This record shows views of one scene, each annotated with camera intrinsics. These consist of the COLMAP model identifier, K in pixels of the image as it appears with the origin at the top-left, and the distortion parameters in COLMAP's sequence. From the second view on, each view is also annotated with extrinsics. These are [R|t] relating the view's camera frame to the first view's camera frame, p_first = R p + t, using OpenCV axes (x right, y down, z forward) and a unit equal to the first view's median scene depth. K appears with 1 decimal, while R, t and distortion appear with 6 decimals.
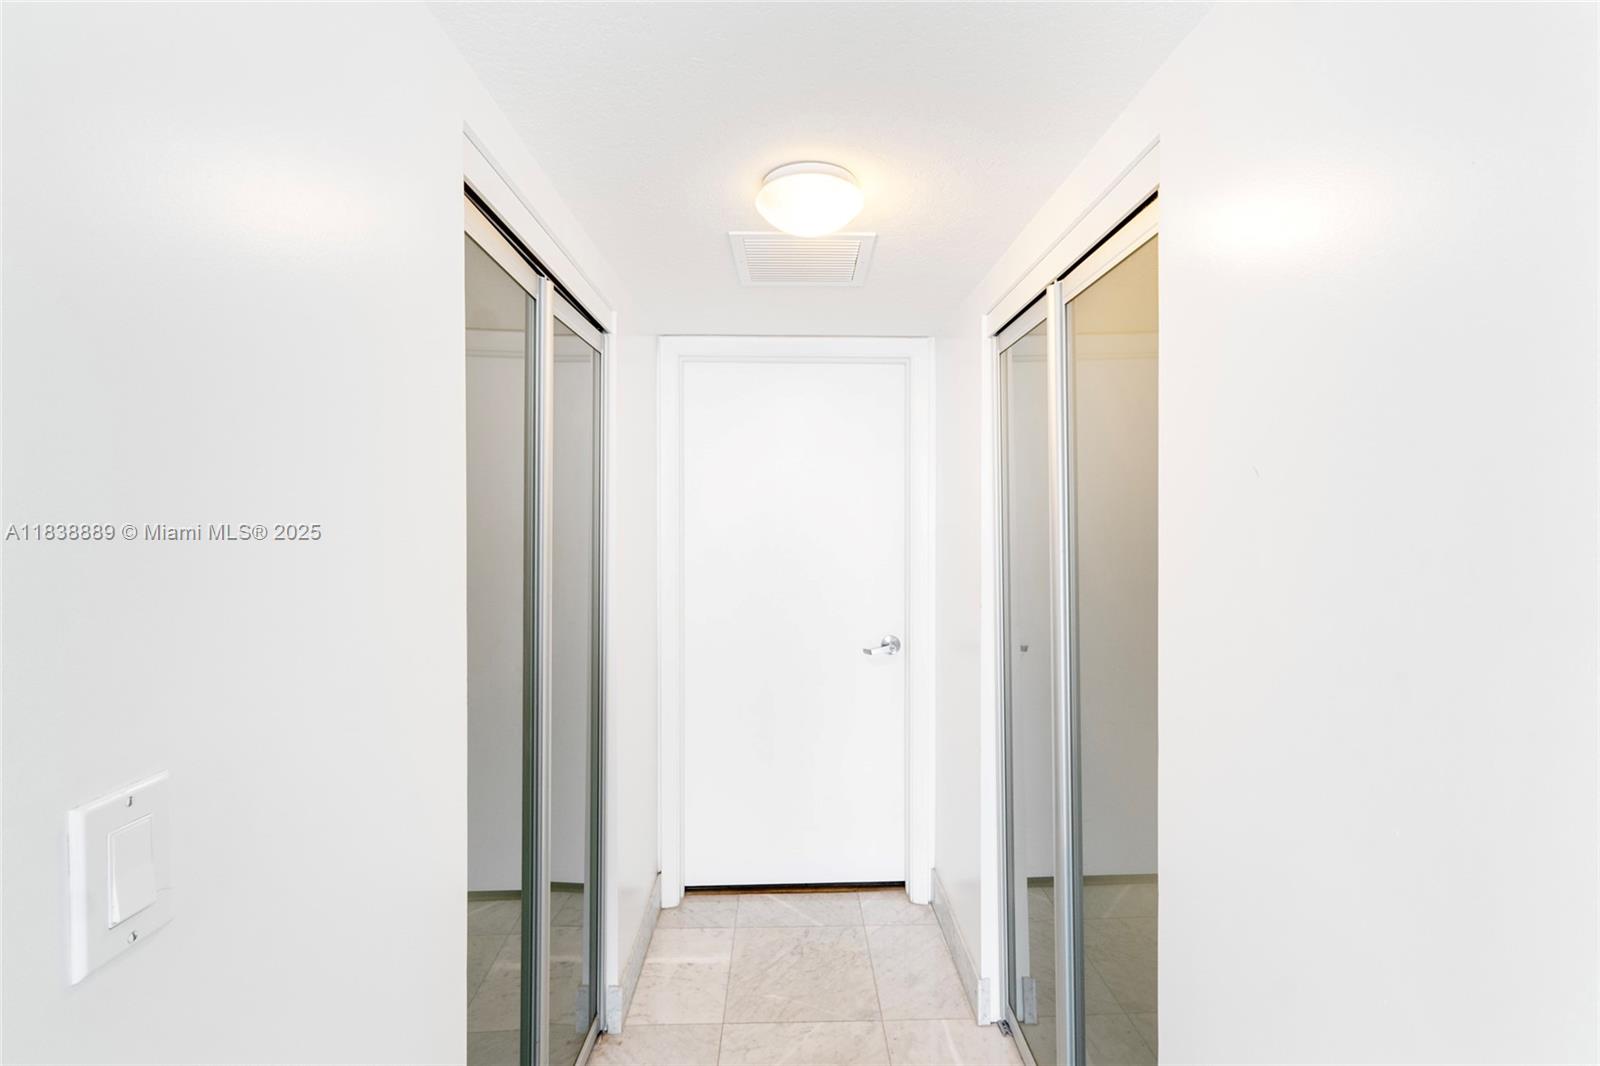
lens RADIAL K [[679.4, 0, 800.6], [0, 679.4, 525.8], [0, 0, 1]] dist [0.008785, 0.001965]
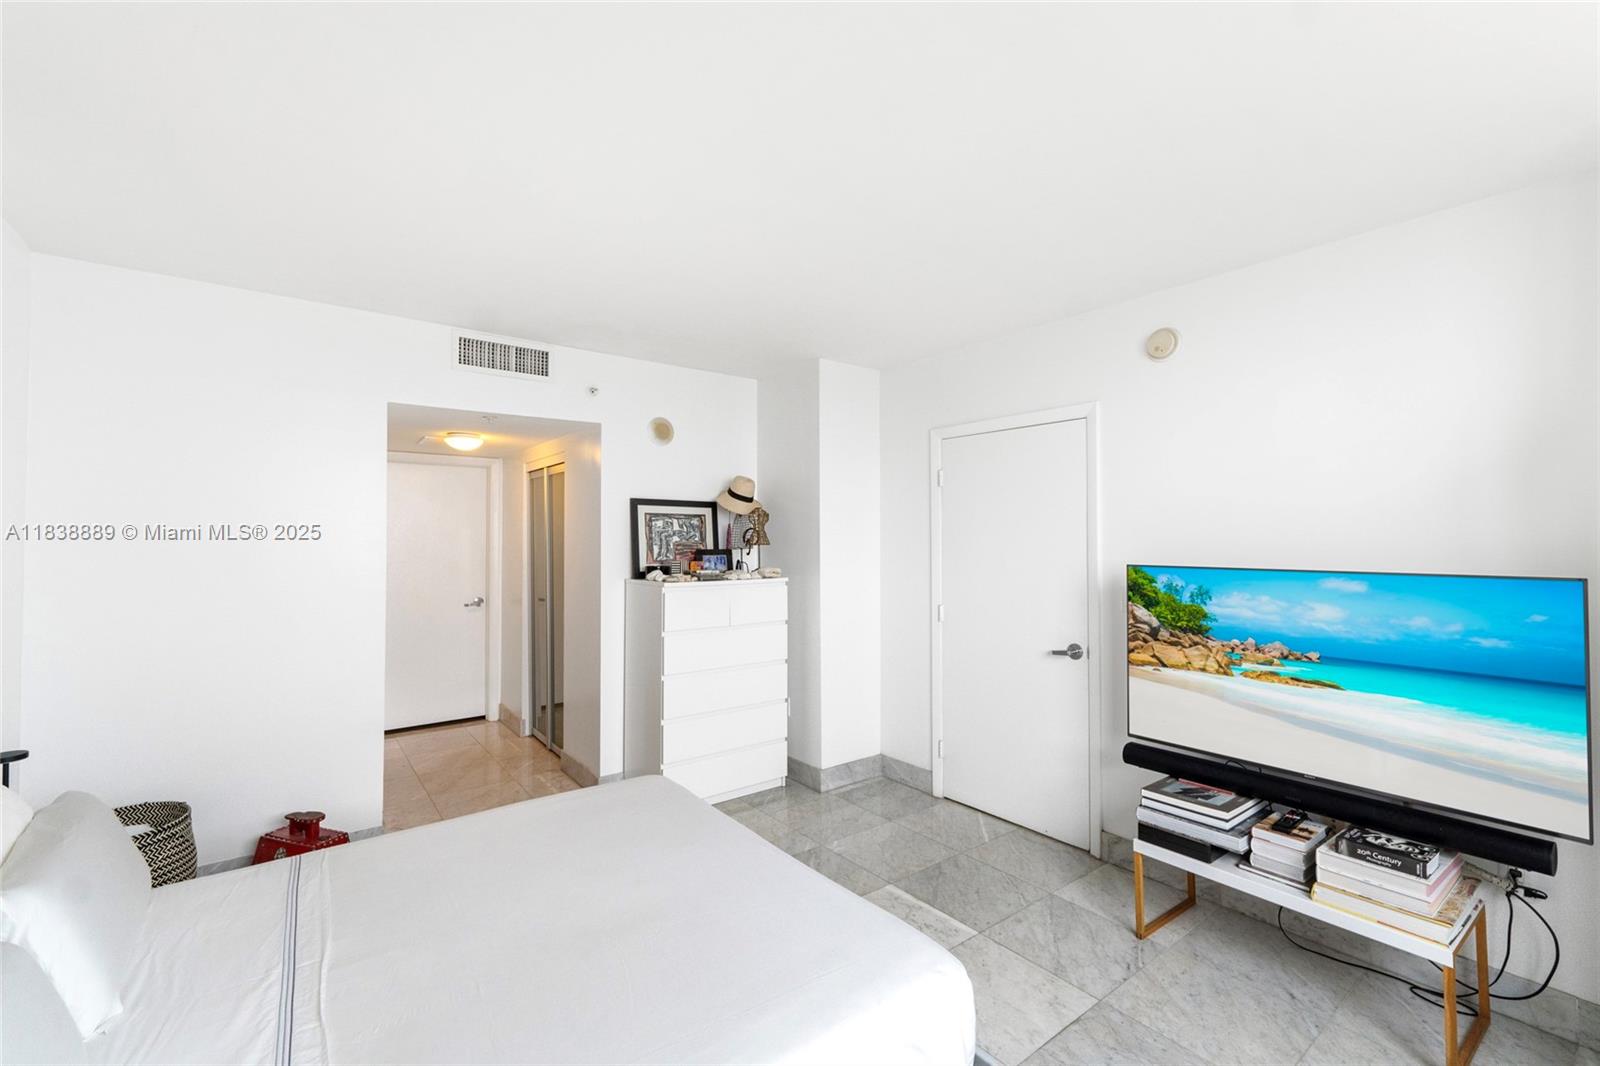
lens RADIAL K [[679.4, 0, 796.3], [0, 679.4, 537.1], [0, 0, 1]] dist [0.008785, 0.001965]
pose [[0.802361, 0.006440, 0.596804, -0.341776], [0.001408, 0.999919, -0.012683, 0.007494], [-0.596837, 0.011017, 0.802287, -1.297082]]
